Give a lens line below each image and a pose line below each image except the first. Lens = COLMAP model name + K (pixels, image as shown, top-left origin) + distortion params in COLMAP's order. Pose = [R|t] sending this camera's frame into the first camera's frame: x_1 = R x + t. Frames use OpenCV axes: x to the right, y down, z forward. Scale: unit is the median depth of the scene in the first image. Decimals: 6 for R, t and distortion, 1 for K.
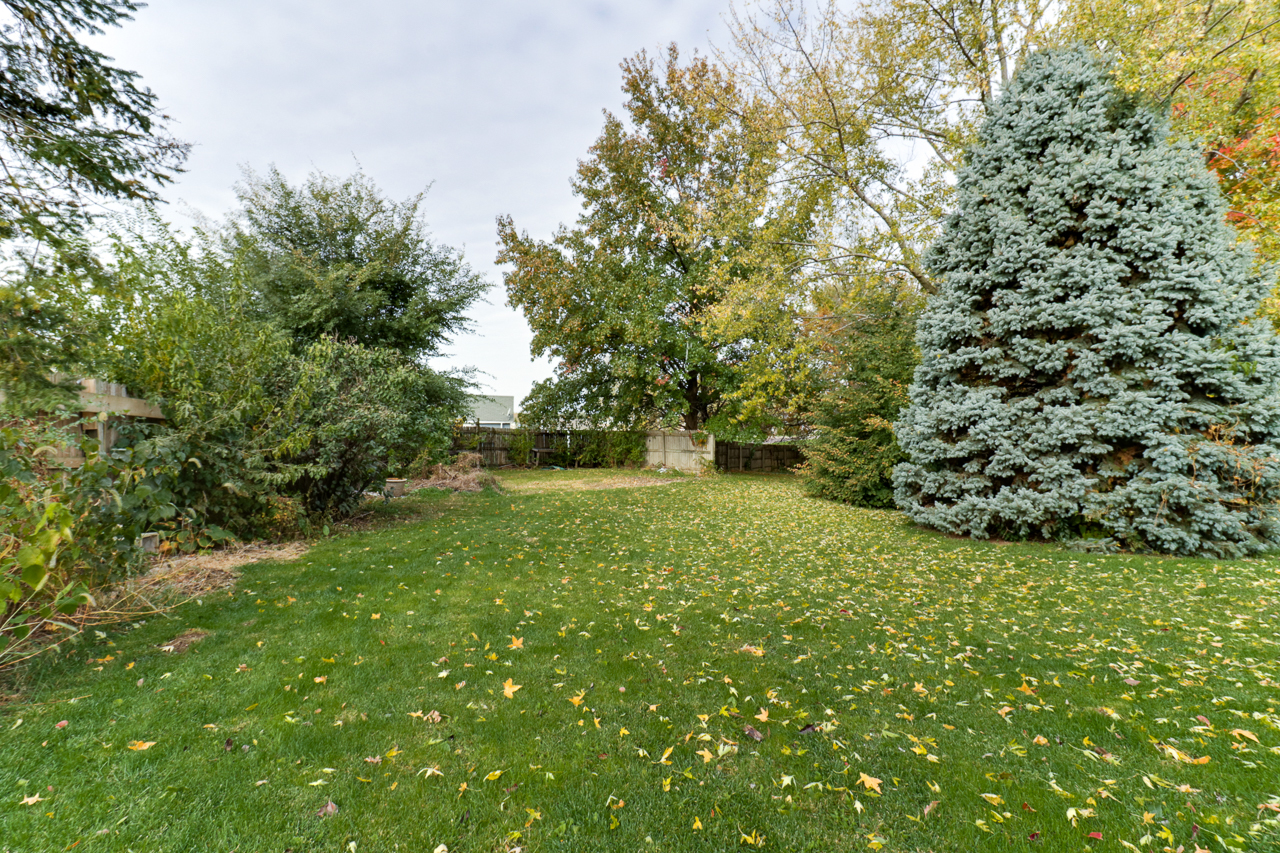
lens RADIAL K [[588.8, 0, 641.5], [0, 588.8, 404.1], [0, 0, 1]] dist [0.018384, -0.014626]
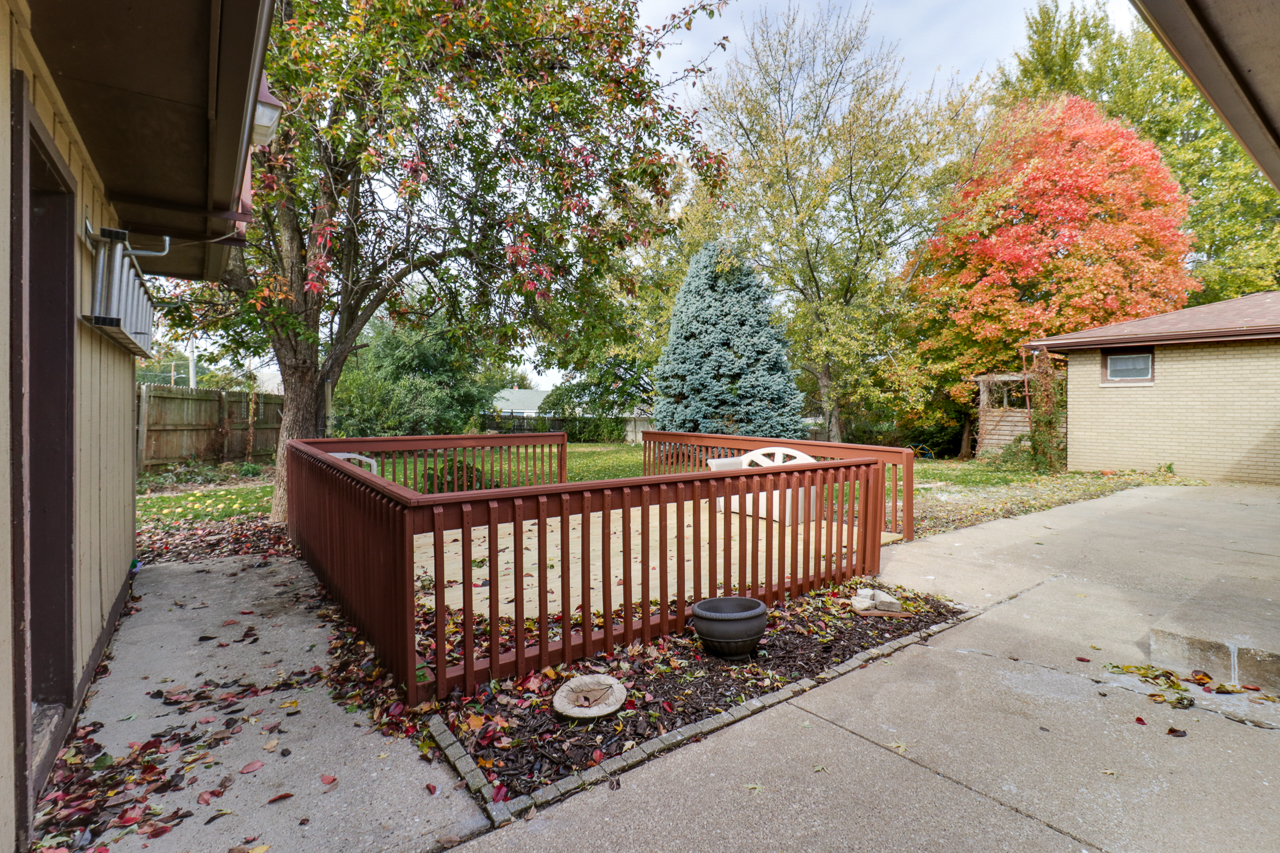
lens RADIAL K [[588.8, 0, 641.5], [0, 588.8, 404.1], [0, 0, 1]] dist [0.018384, -0.014626]
pose [[0.986519, -0.000228, -0.163646, 0.539037], [0.004111, 0.999718, 0.023389, -0.042398], [0.163594, -0.023746, 0.986242, -0.809939]]
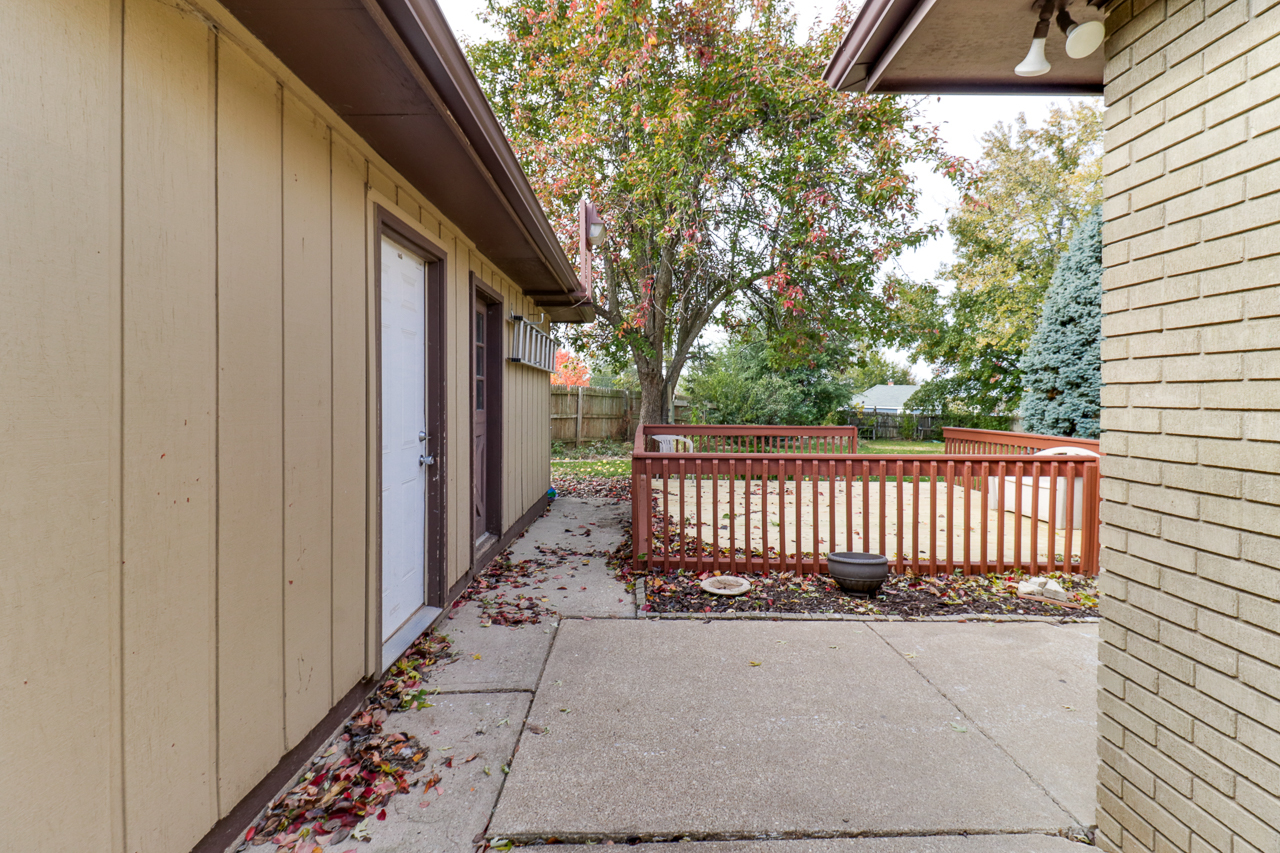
lens RADIAL K [[588.8, 0, 641.5], [0, 588.8, 404.1], [0, 0, 1]] dist [0.018384, -0.014626]
pose [[0.694747, 0.004761, -0.719238, 0.695767], [0.016413, 0.999613, 0.022470, -0.043302], [0.719067, -0.027416, 0.694400, -0.870178]]
